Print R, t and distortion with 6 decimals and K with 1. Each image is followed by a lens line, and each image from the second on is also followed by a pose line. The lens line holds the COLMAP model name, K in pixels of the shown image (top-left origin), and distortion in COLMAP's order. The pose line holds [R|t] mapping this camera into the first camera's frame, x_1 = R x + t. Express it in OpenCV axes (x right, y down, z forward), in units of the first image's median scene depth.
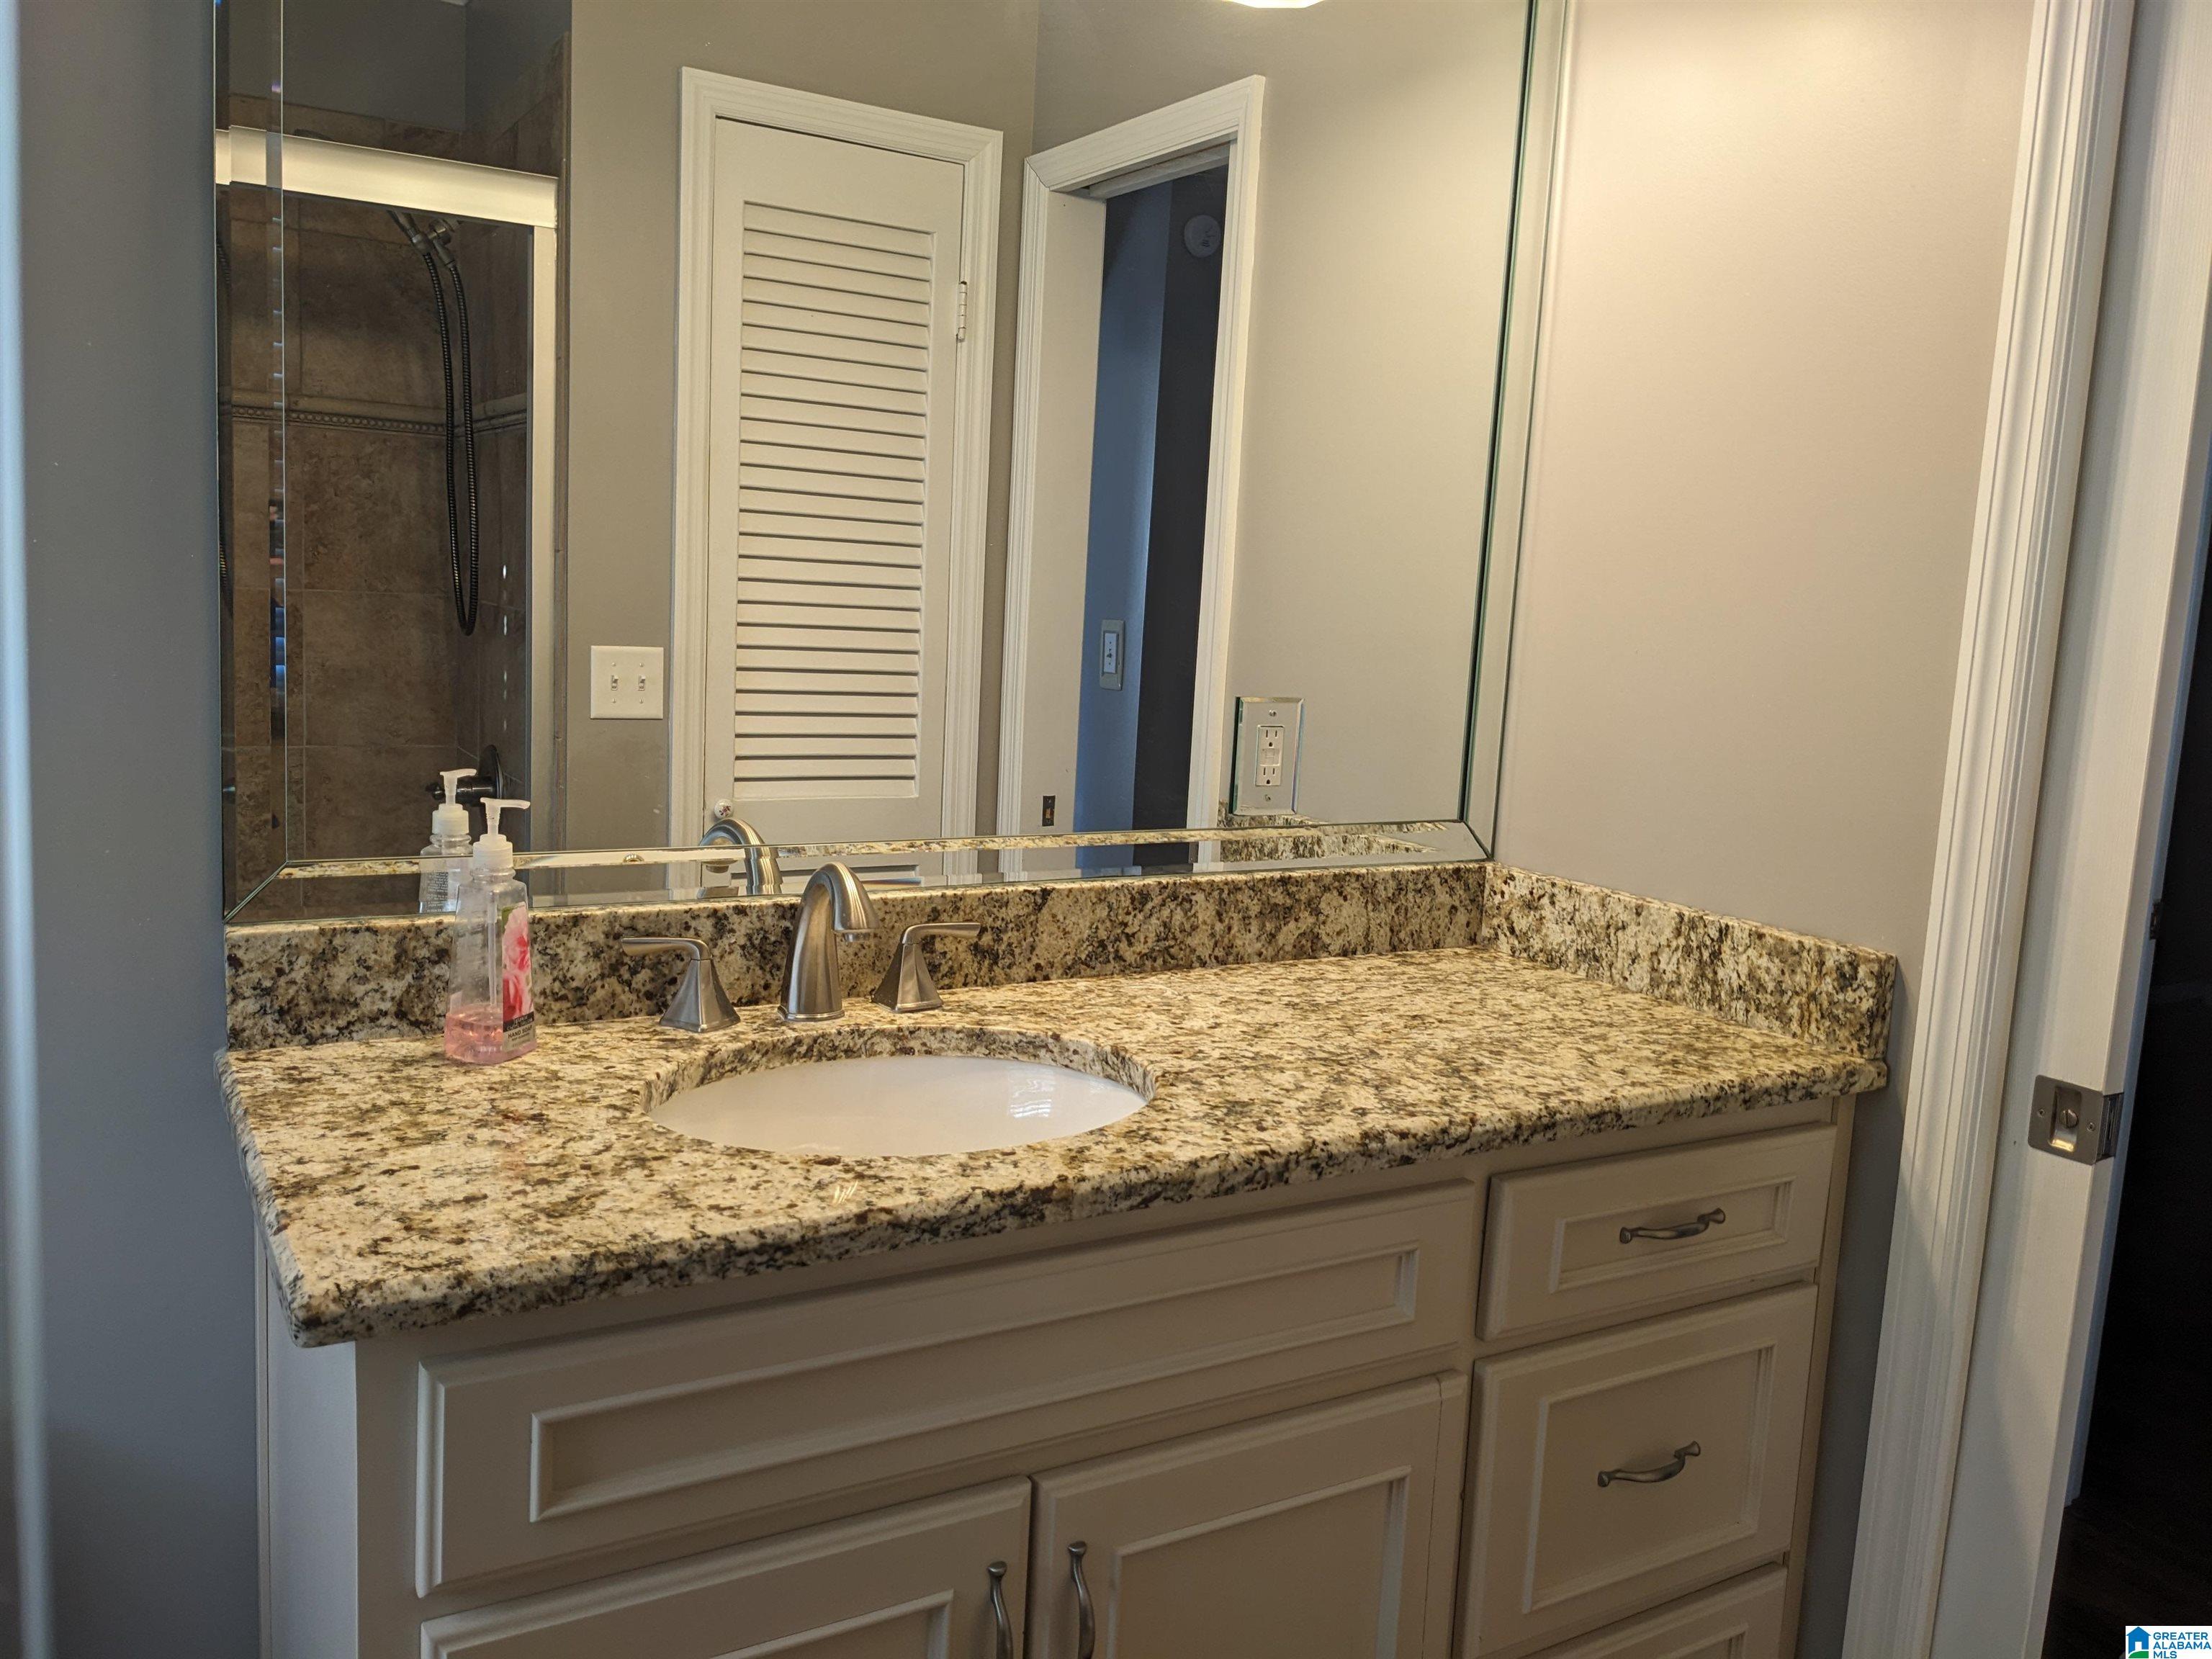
lens RADIAL K [[1739.1, 0, 1106.0], [0, 1739.1, 829.5], [0, 0, 1]] dist [0.083892, -0.131039]
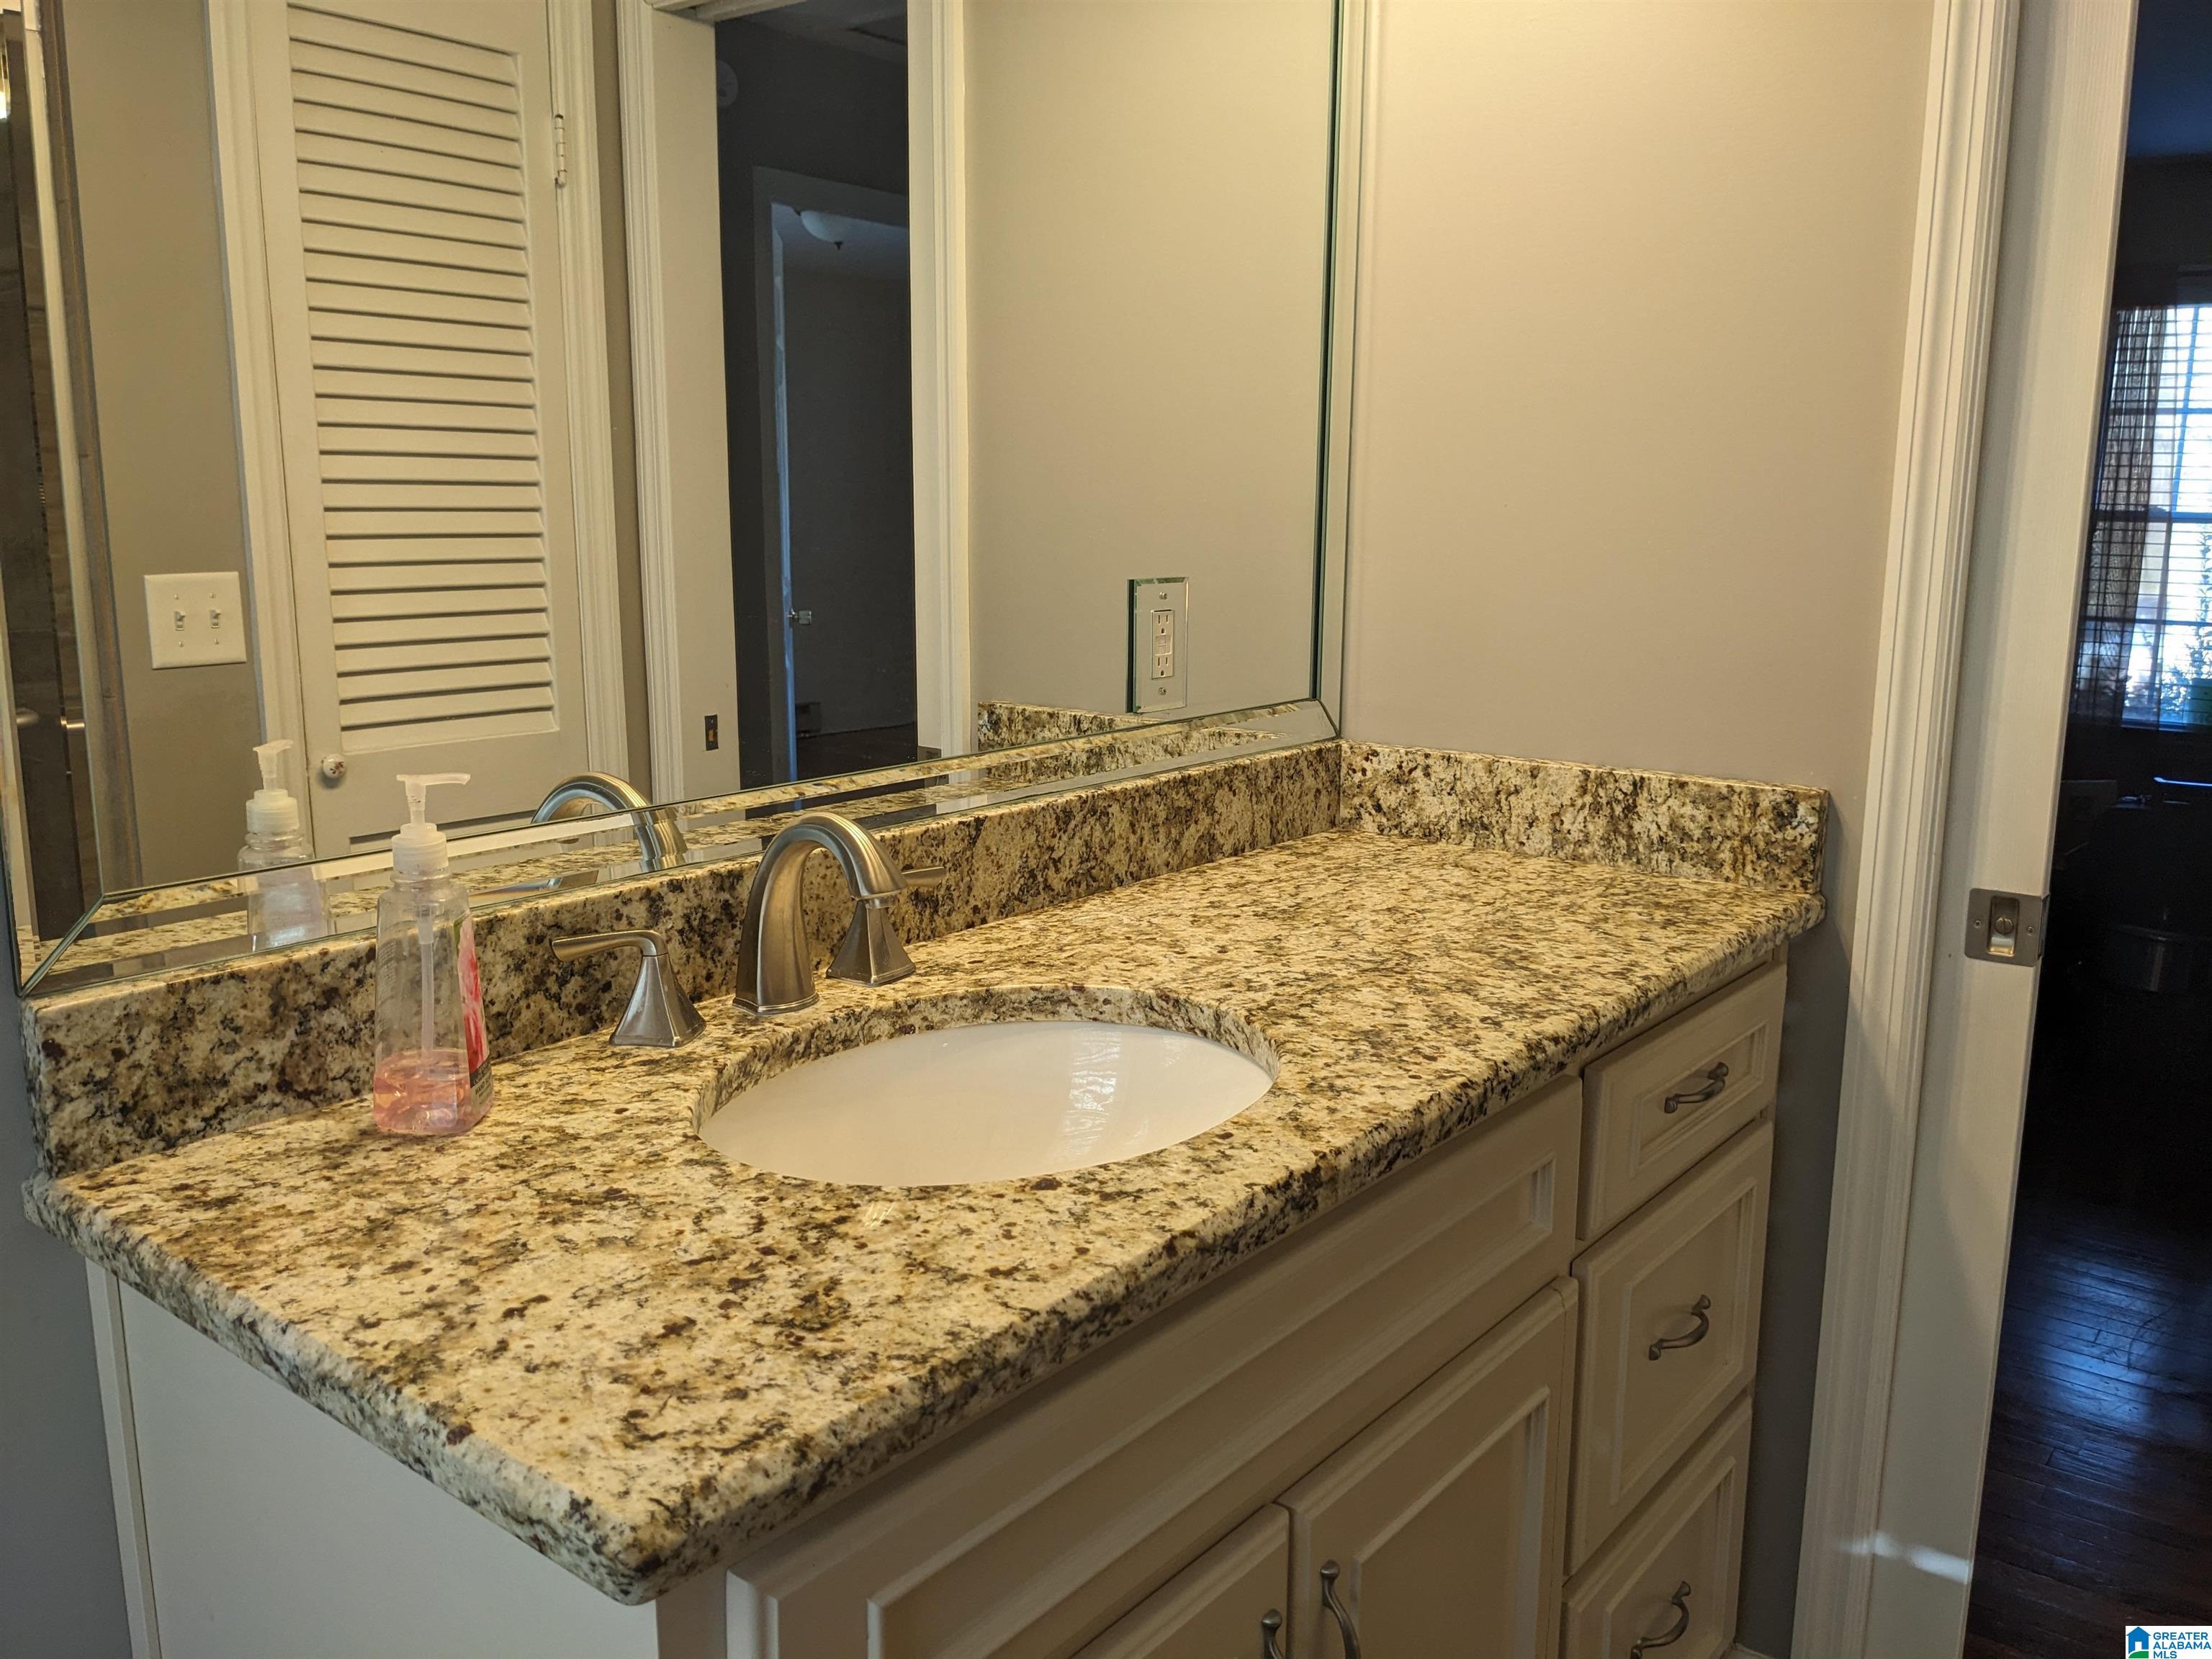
lens RADIAL K [[1739.1, 0, 1106.0], [0, 1739.1, 829.5], [0, 0, 1]] dist [0.083892, -0.131039]
pose [[0.935803, -0.112686, 0.334029, -0.306930], [0.092727, 0.992851, 0.075163, -0.021910], [-0.340111, -0.039365, 0.939561, 0.203911]]
